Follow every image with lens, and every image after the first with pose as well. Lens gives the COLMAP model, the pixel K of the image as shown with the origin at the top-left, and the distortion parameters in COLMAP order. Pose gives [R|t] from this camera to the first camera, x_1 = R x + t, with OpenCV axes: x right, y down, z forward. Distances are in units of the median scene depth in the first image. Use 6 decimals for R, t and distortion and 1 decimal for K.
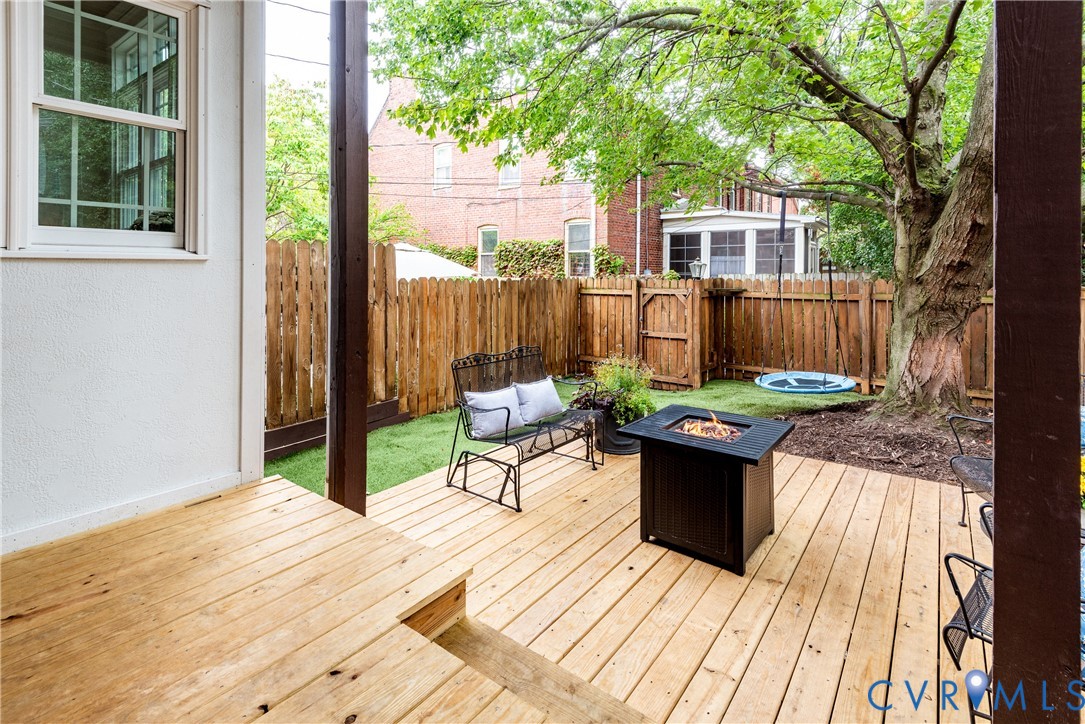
lens RADIAL K [[706.8, 0, 546.2], [0, 706.8, 294.1], [0, 0, 1]] dist [-0.000464, -0.002151]
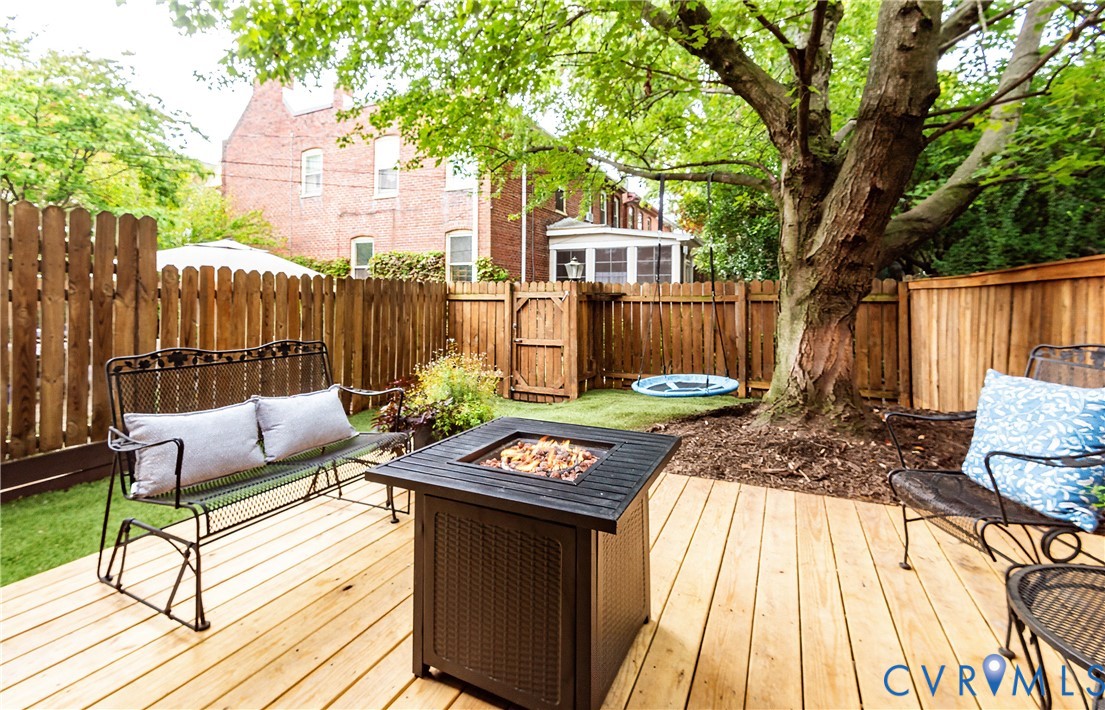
lens RADIAL K [[655.1, 0, 653.4], [0, 655.1, 309.0], [0, 0, 1]] dist [0.026353, -0.021734]
pose [[0.952113, 0.000462, 0.305747, 0.073948], [0.002941, 0.999939, -0.010668, 0.037105], [-0.305733, 0.011056, 0.952053, 0.222612]]
